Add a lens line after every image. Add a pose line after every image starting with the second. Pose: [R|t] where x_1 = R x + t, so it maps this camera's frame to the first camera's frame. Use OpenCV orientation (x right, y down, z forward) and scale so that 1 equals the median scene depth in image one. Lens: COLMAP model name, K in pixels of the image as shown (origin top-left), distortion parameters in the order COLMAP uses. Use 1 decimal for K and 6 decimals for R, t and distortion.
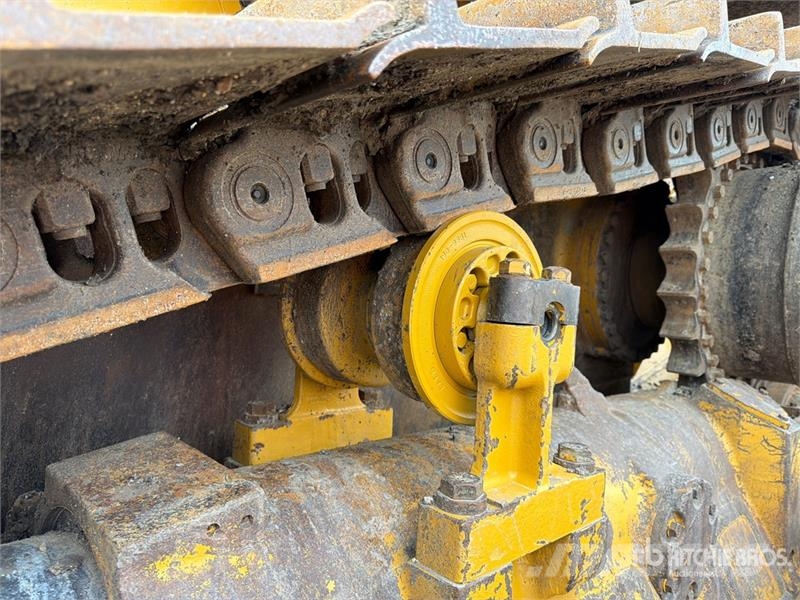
lens RADIAL K [[565.3, 0, 398.1], [0, 565.3, 302.1], [0, 0, 1]] dist [0.087703, -0.108247]
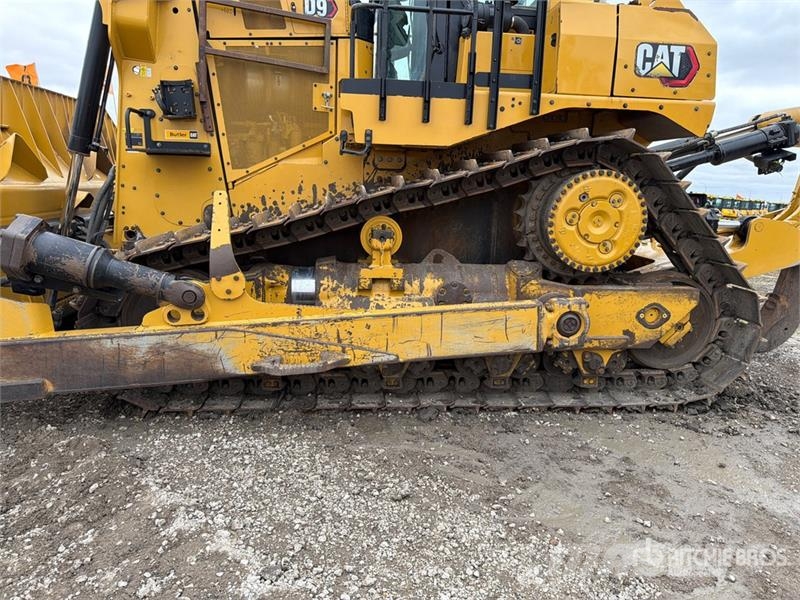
lens RADIAL K [[562.8, 0, 403.3], [0, 562.8, 302.9], [0, 0, 1]] dist [0.105810, -0.164157]
pose [[0.795966, 0.097103, -0.597502, 3.576104], [-0.000818, 0.987222, 0.159349, -0.203519], [0.605341, -0.126347, 0.785875, -3.098032]]
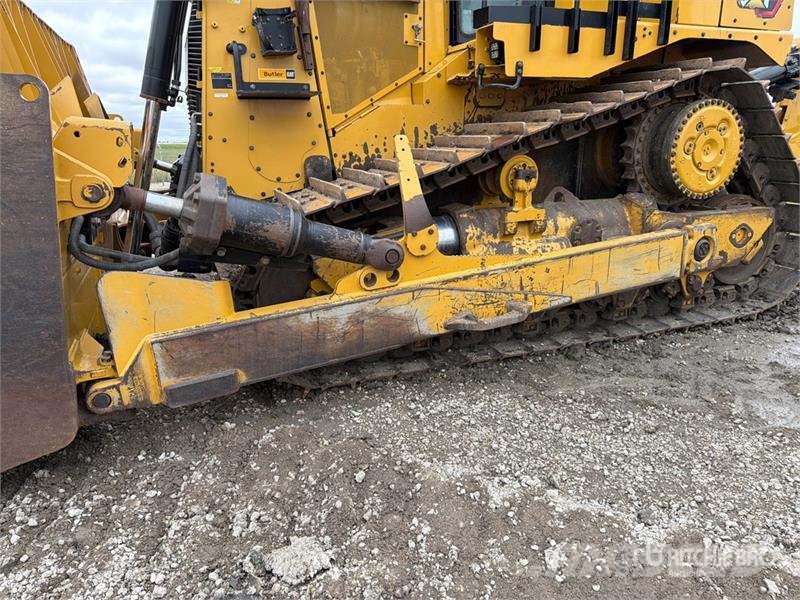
lens RADIAL K [[565.3, 0, 398.1], [0, 565.3, 302.1], [0, 0, 1]] dist [0.087703, -0.108247]
pose [[0.929632, 0.041073, -0.366193, 1.080700], [0.053678, 0.968074, 0.244851, -0.203717], [0.364559, -0.247278, 0.897748, -4.272147]]
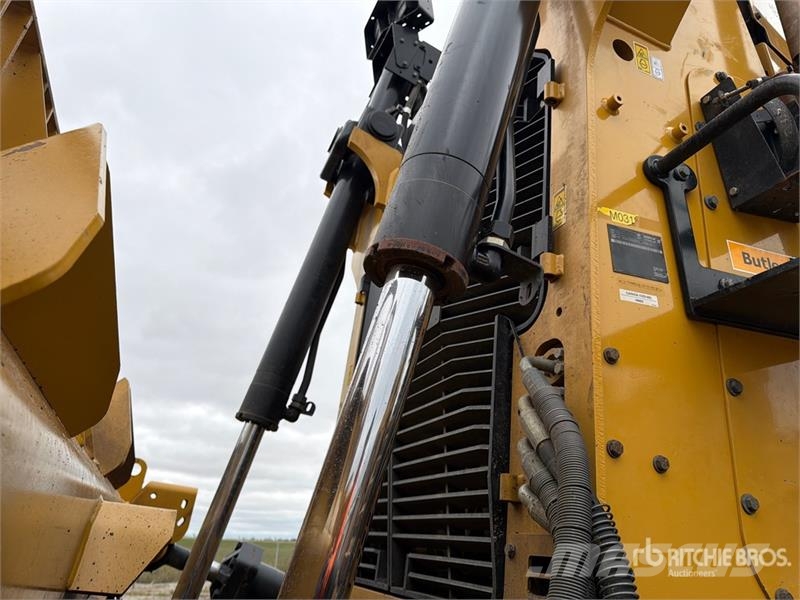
lens RADIAL K [[584.7, 0, 400.1], [0, 584.7, 287.9], [0, 0, 1]] dist [-0.009393, -0.001802]
pose [[0.937085, -0.167945, -0.306050, -2.250009], [0.023799, 0.905371, -0.423953, -0.266660], [0.348290, 0.389997, 0.852406, -1.356876]]
